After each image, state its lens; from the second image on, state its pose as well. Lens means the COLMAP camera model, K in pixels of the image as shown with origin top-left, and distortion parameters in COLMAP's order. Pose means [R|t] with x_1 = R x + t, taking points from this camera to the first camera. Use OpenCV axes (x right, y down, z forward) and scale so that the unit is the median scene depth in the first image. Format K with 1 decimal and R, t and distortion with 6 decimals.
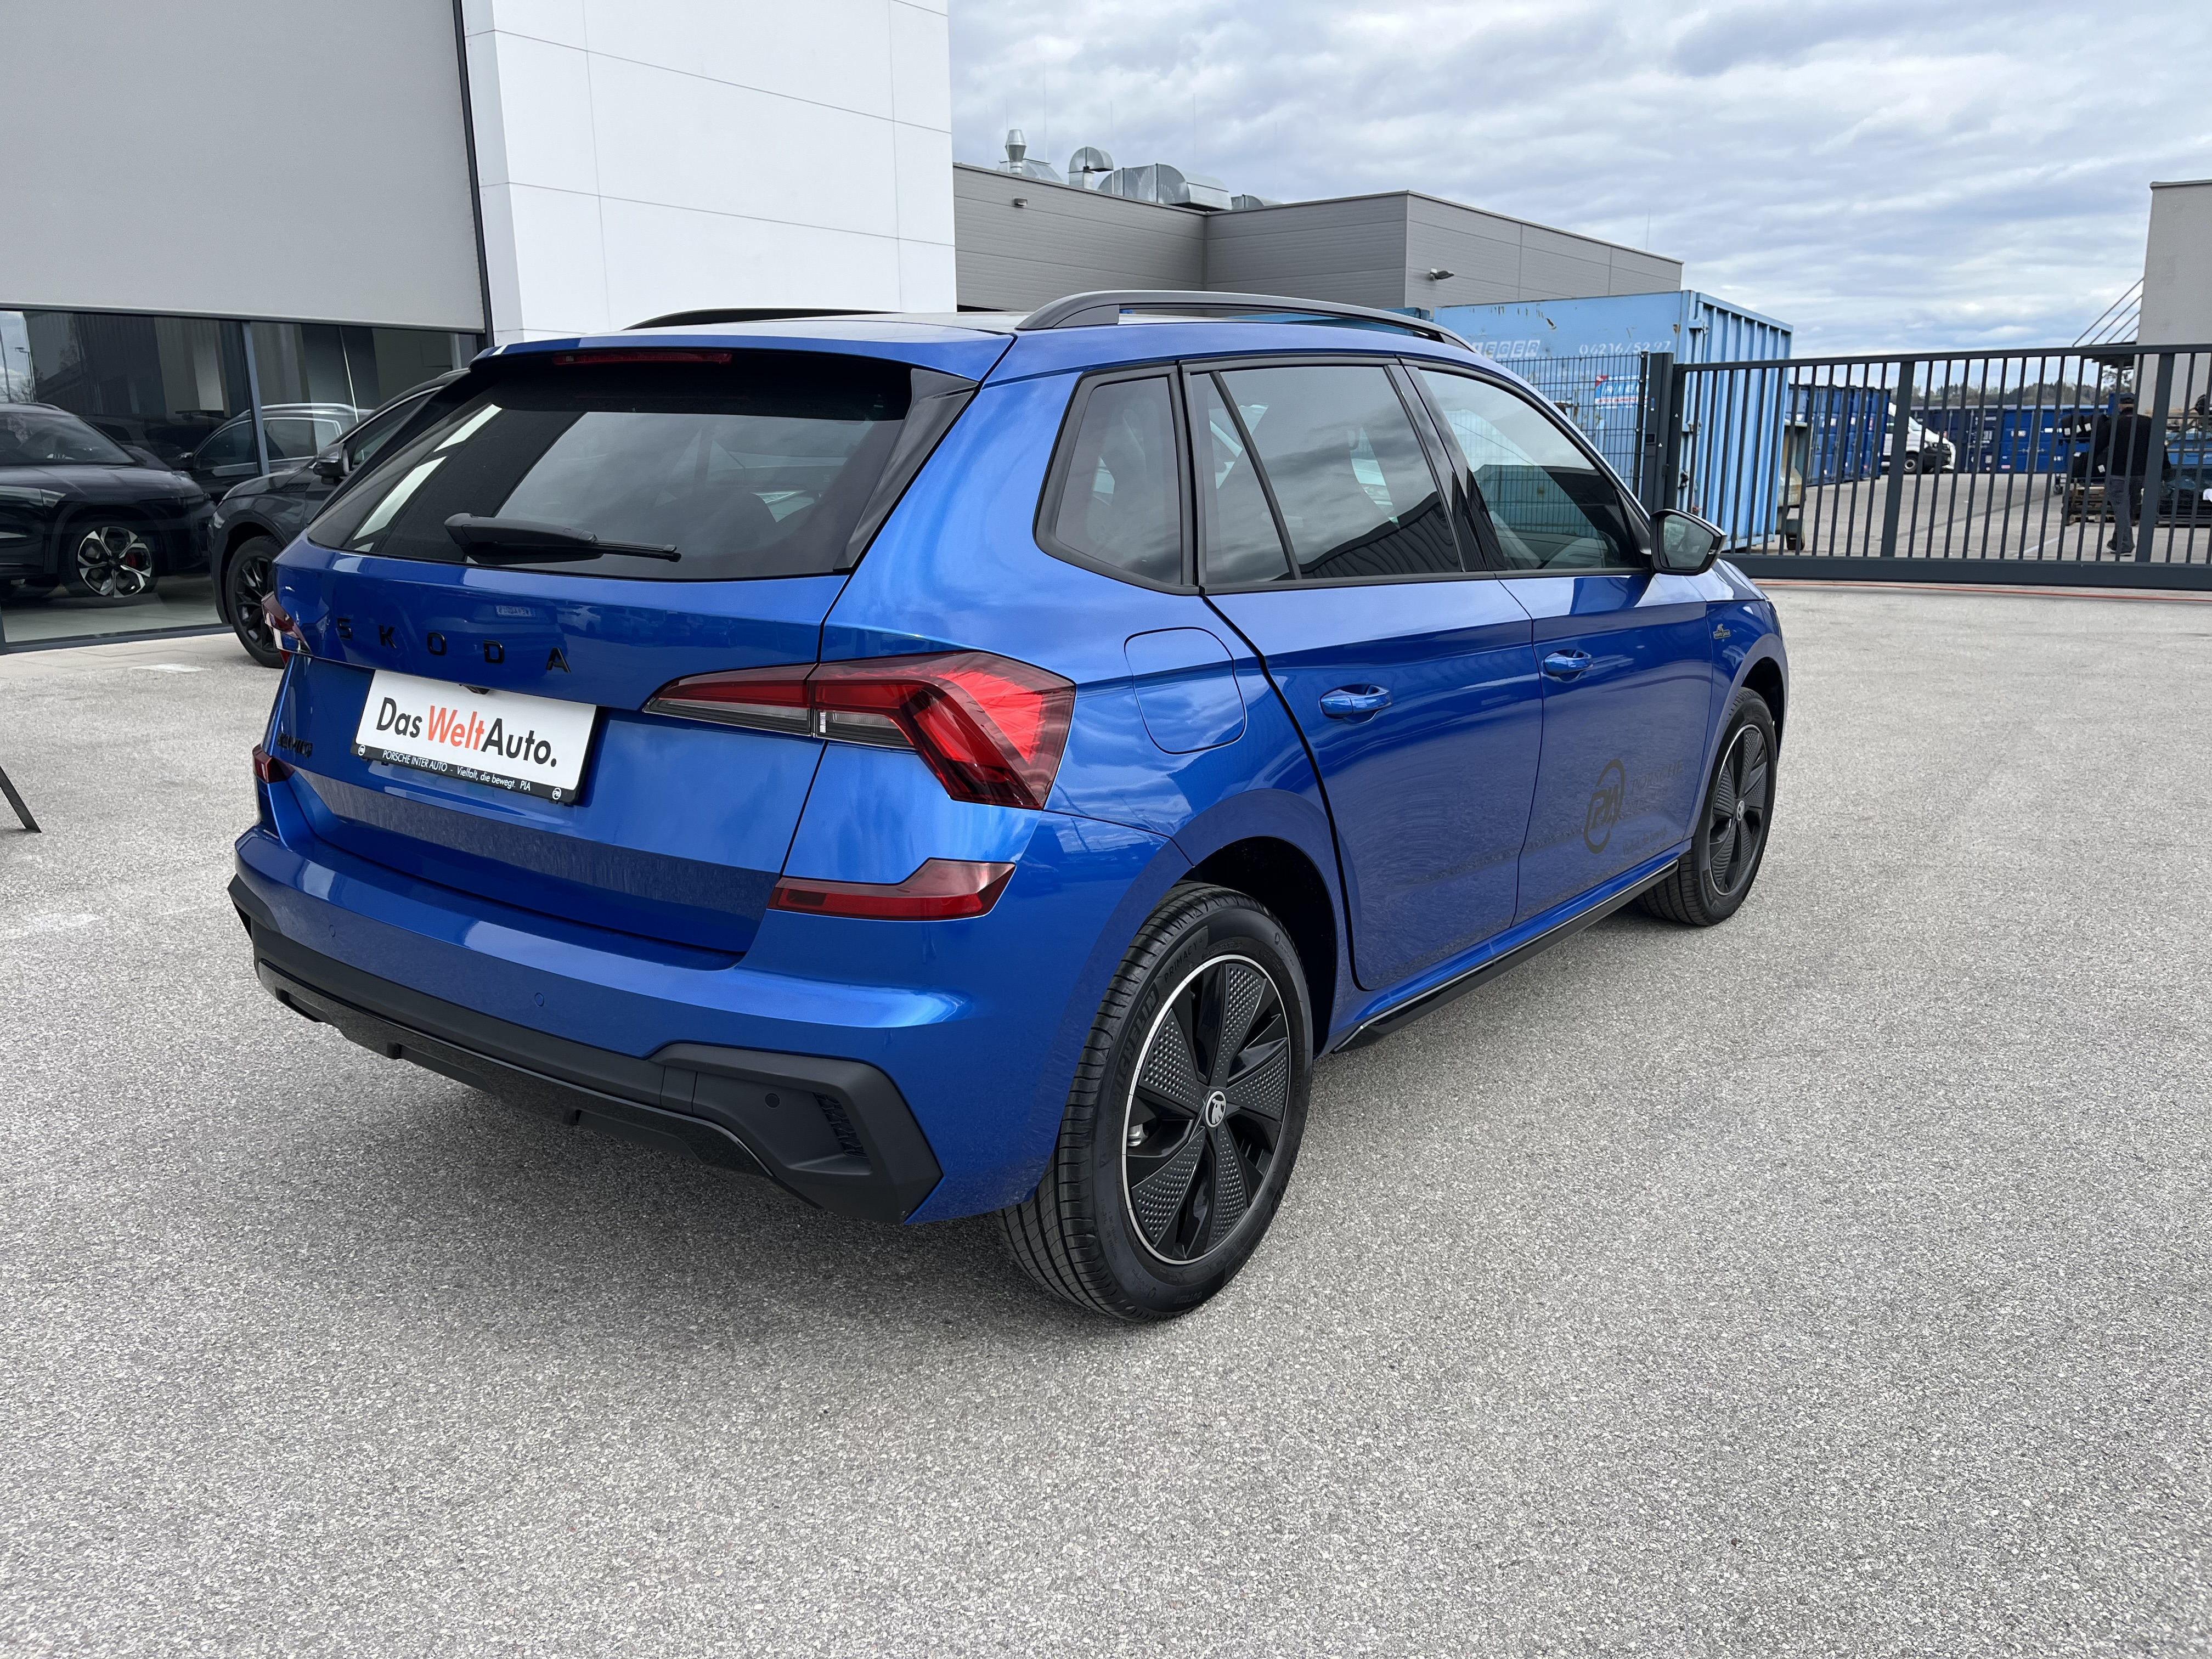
lens RADIAL K [[1650.7, 0, 1095.9], [0, 1650.7, 823.9], [0, 0, 1]] dist [0.076668, -0.105609]
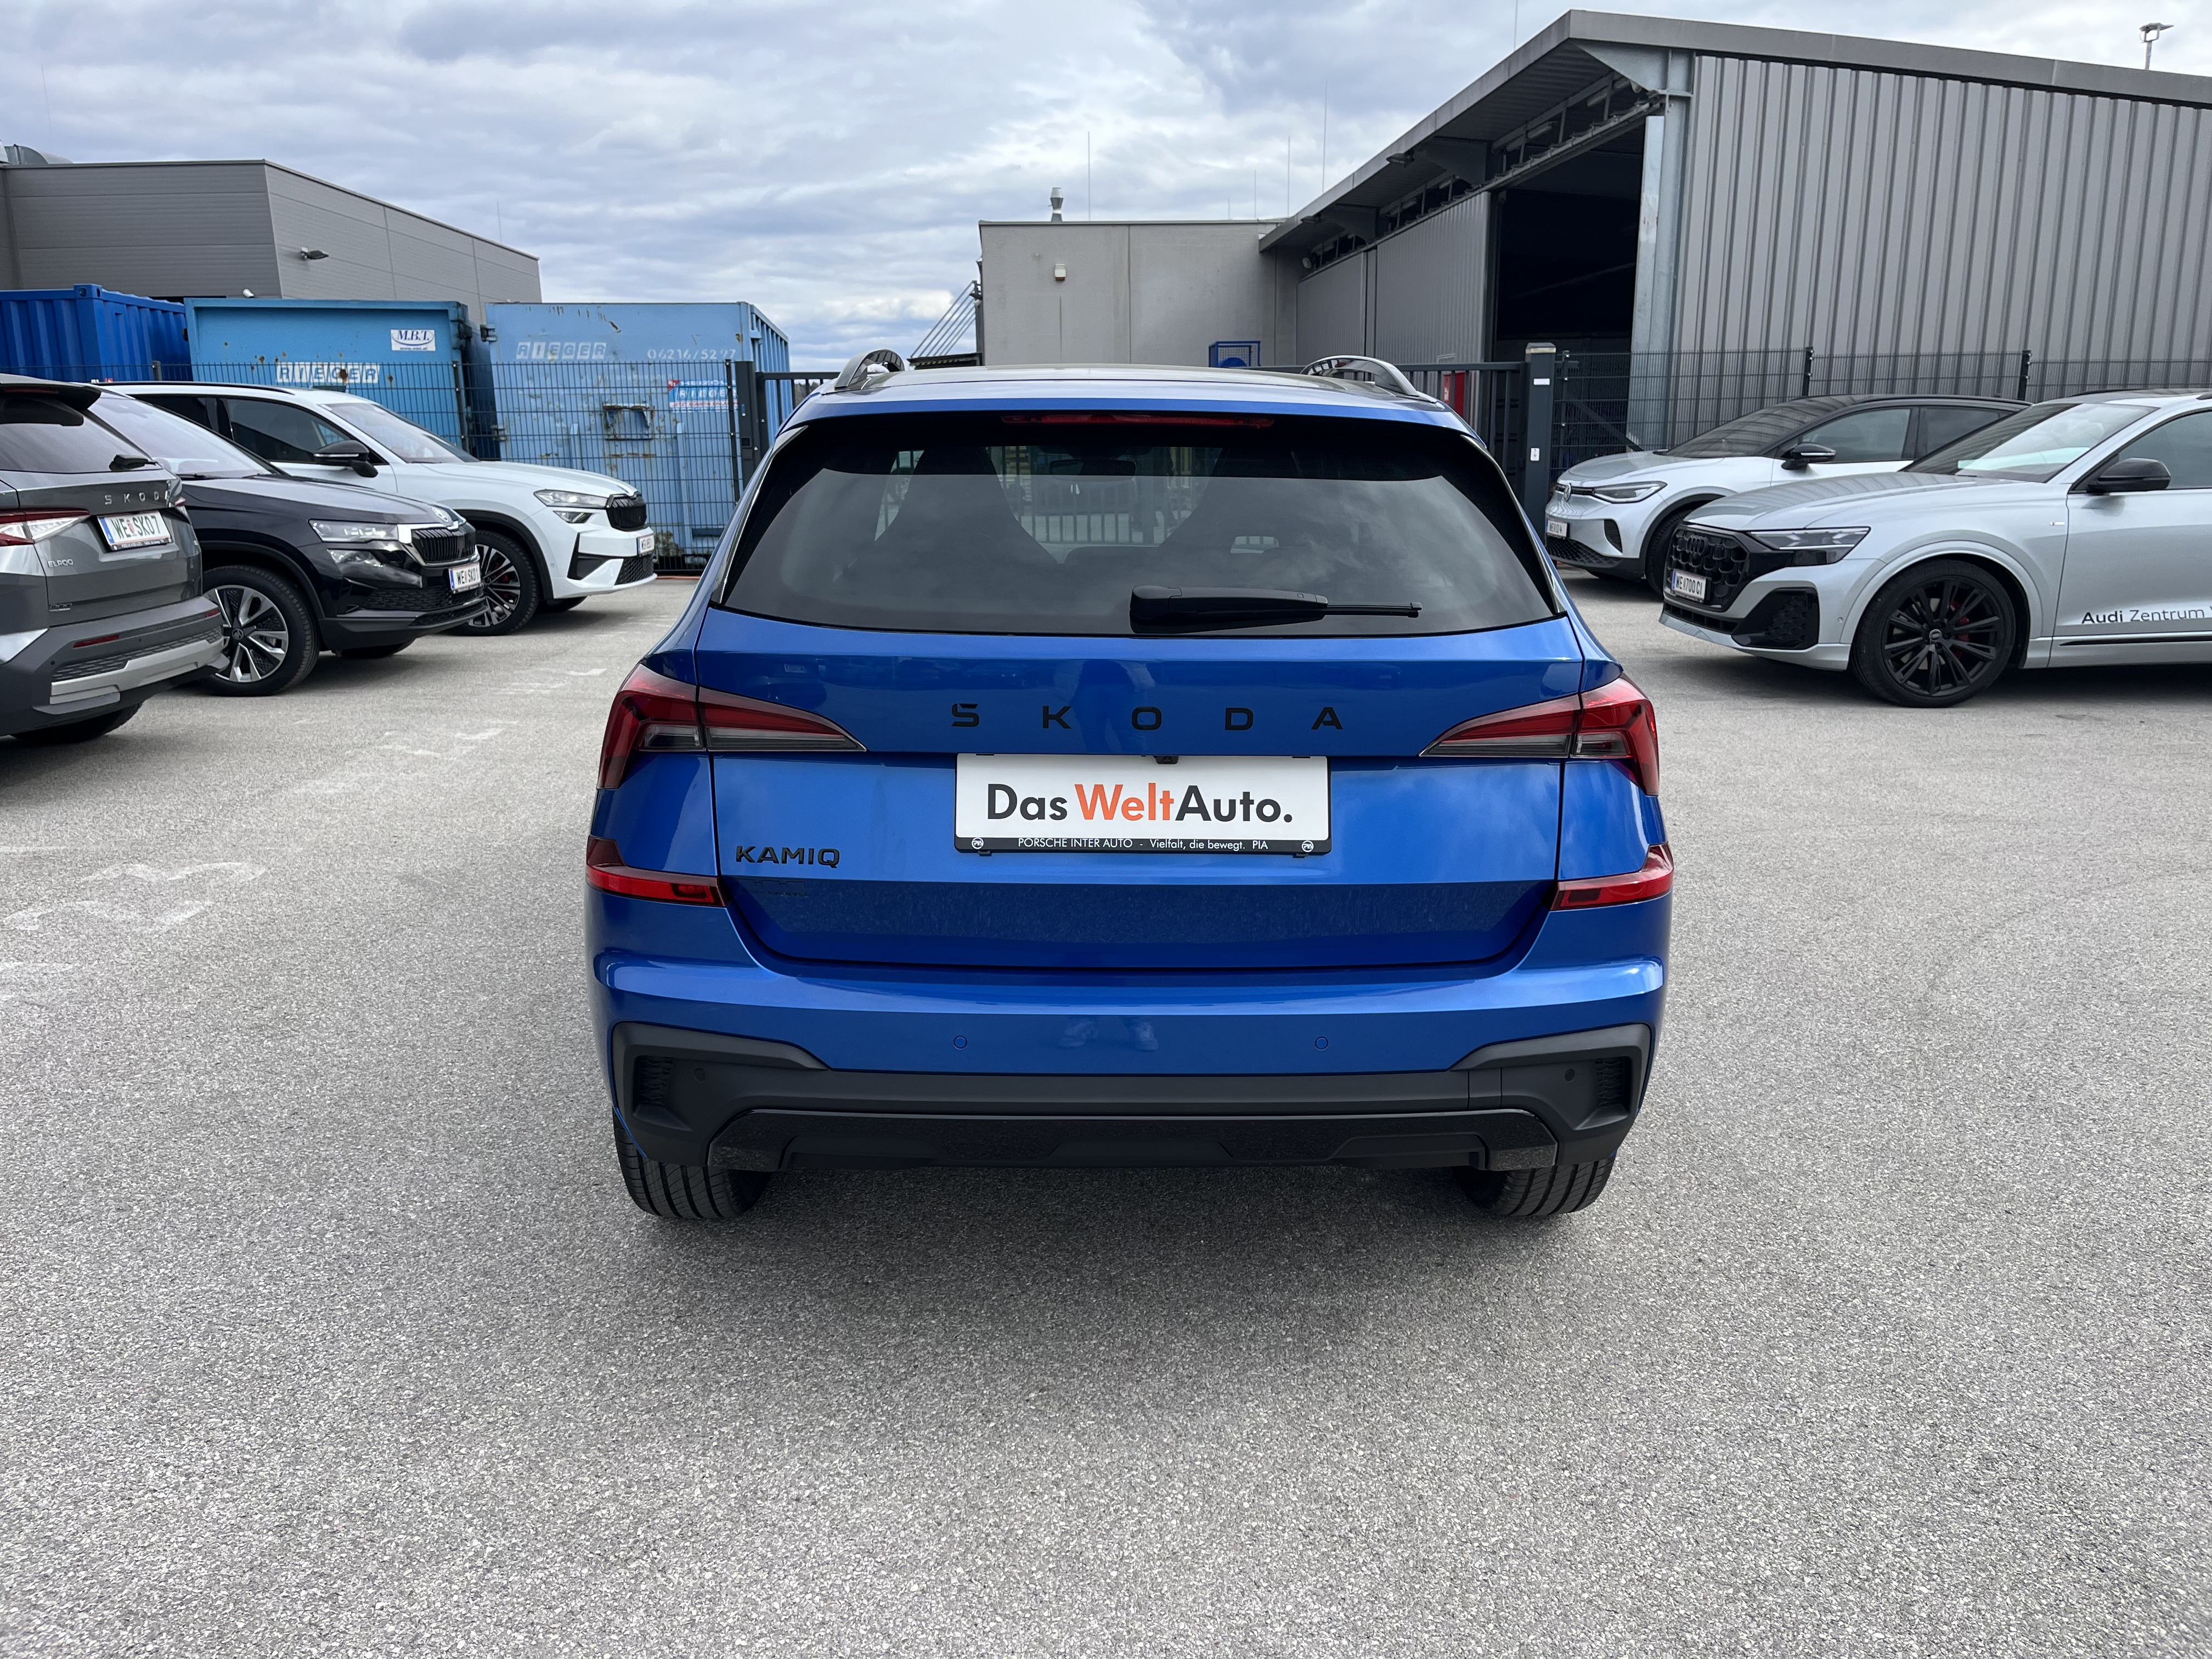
lens RADIAL K [[1632.2, 0, 1102.6], [0, 1632.2, 837.8], [0, 0, 1]] dist [0.071925, -0.098524]
pose [[0.786569, -0.147209, 0.599698, -0.998890], [0.138071, 0.988508, 0.061556, -0.100508], [-0.601868, 0.034383, 0.797855, 0.250302]]
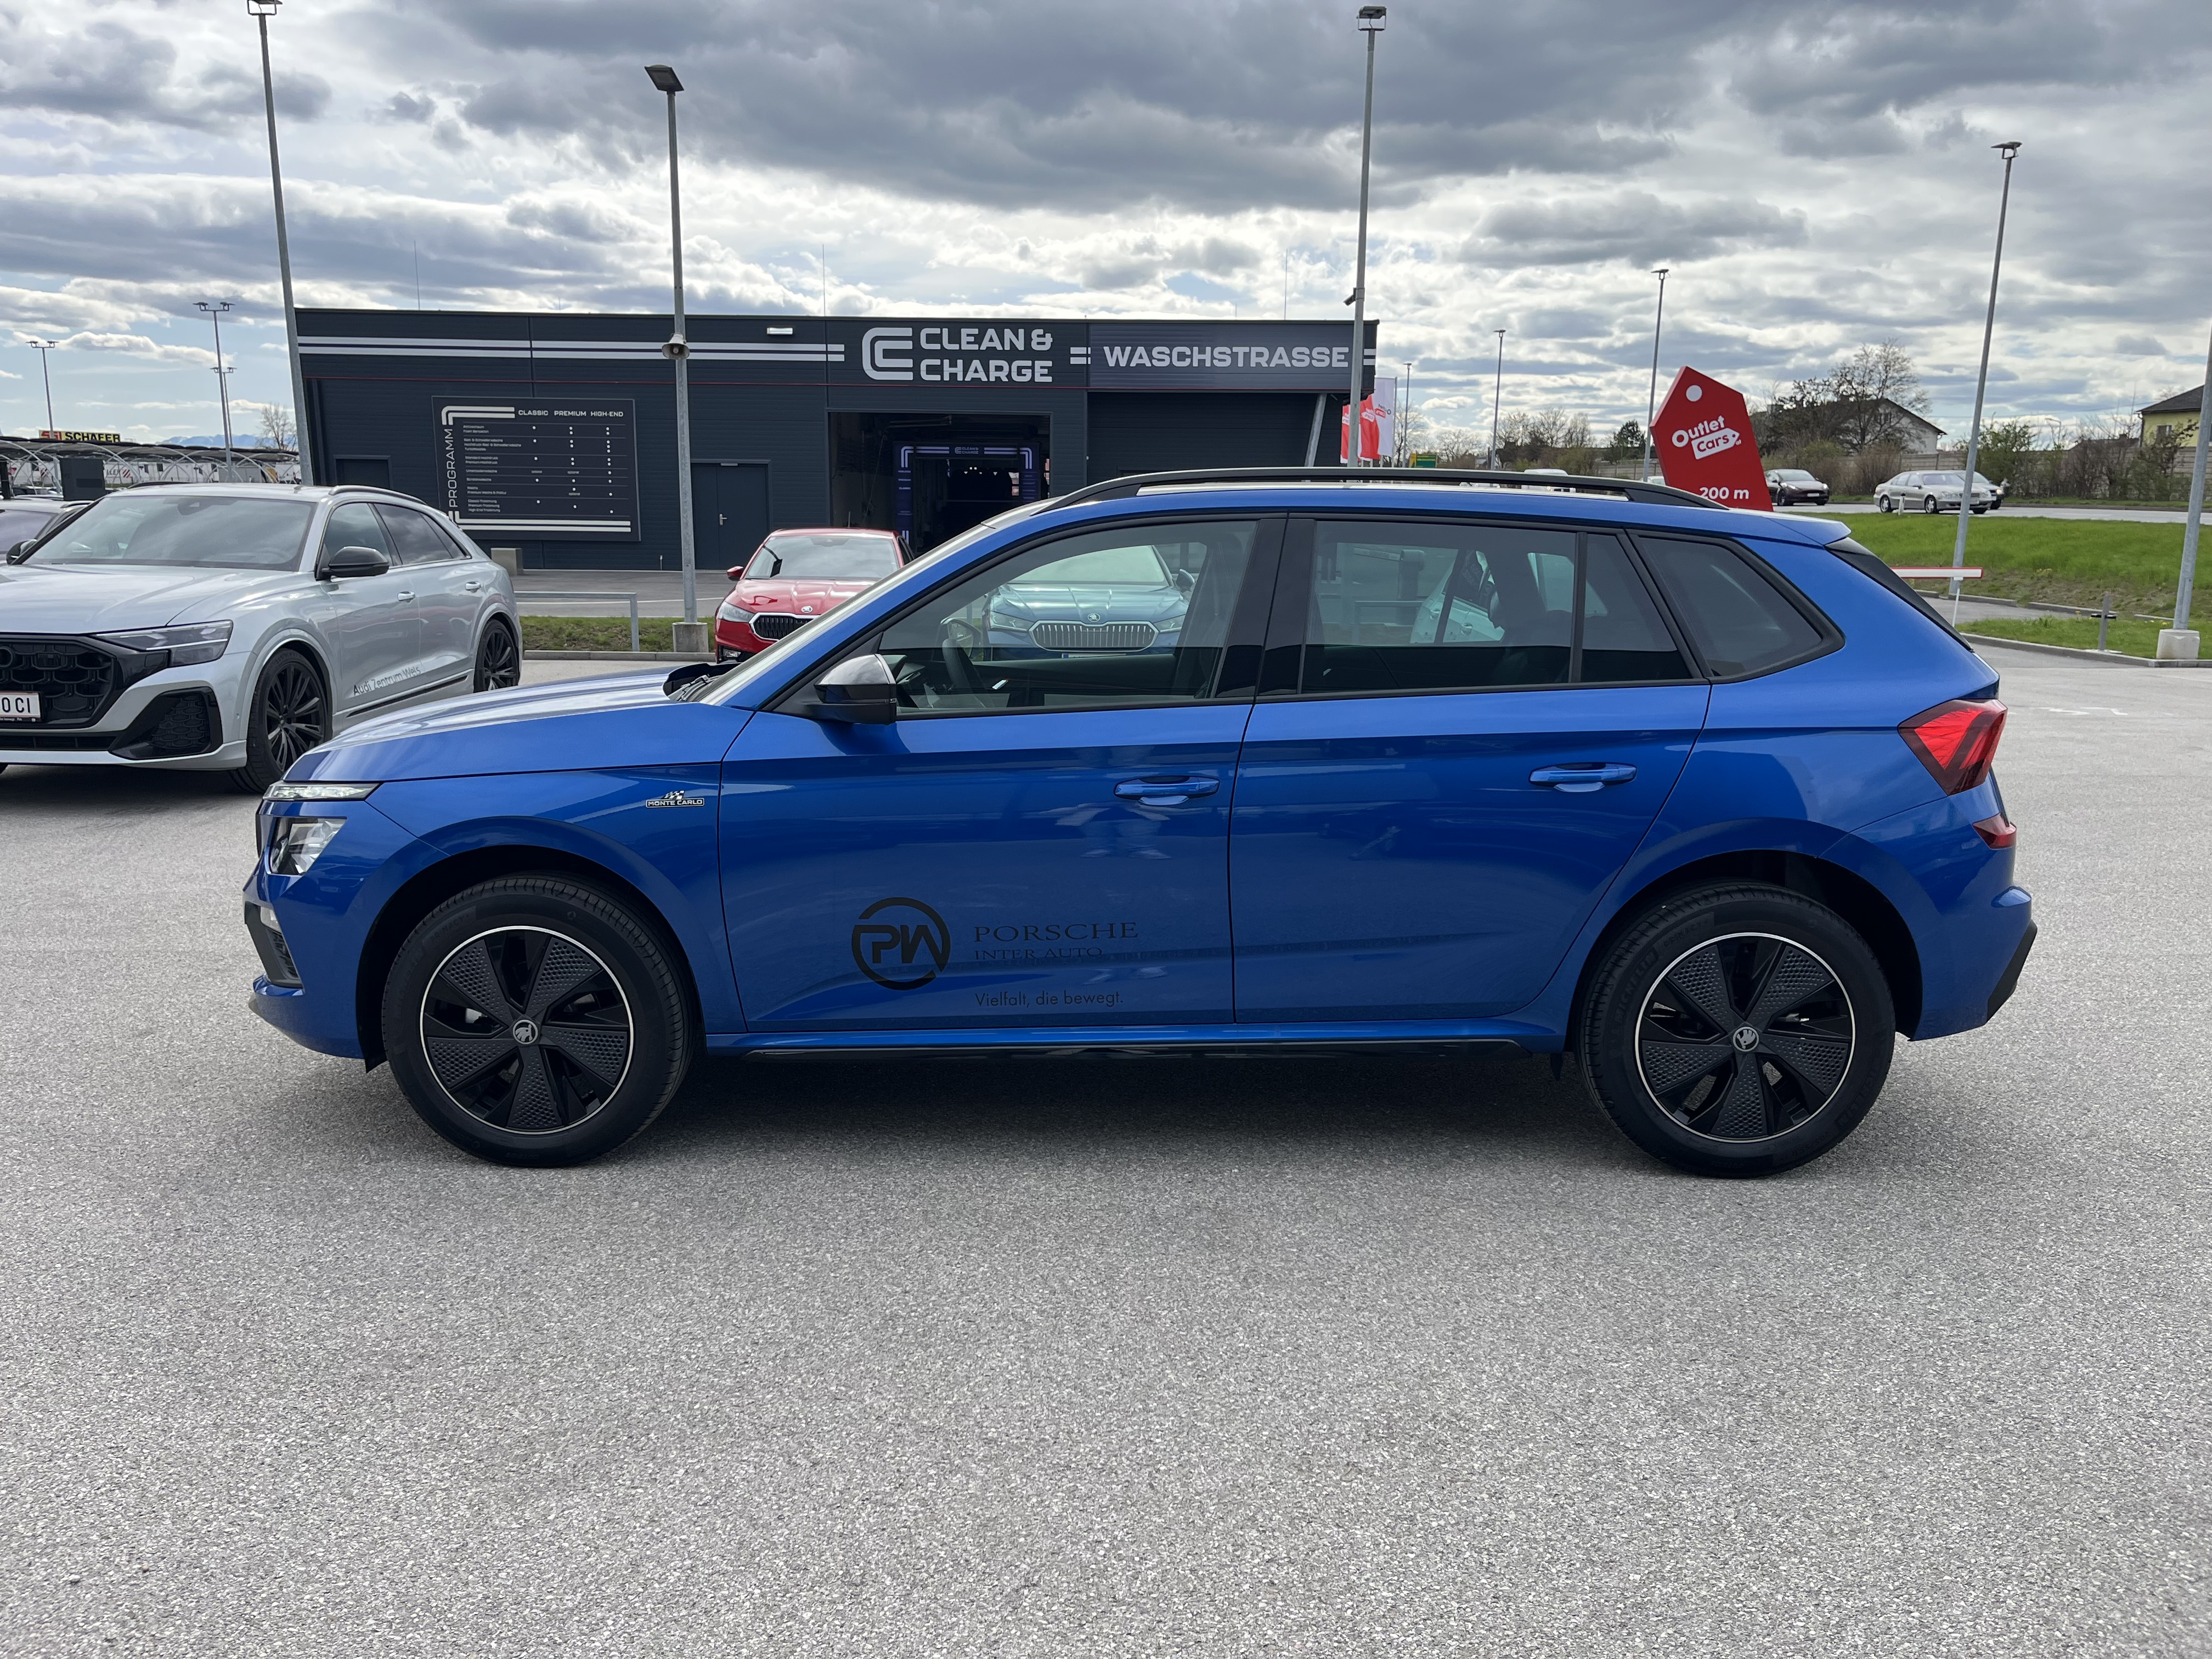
lens RADIAL K [[1633.3, 0, 1090.4], [0, 1633.3, 818.5], [0, 0, 1]] dist [0.068296, -0.094506]
pose [[-0.593789, -0.146722, 0.791130, -1.381348], [0.175143, 0.936089, 0.305061, -0.740202], [-0.785327, 0.319703, -0.530142, 2.930812]]
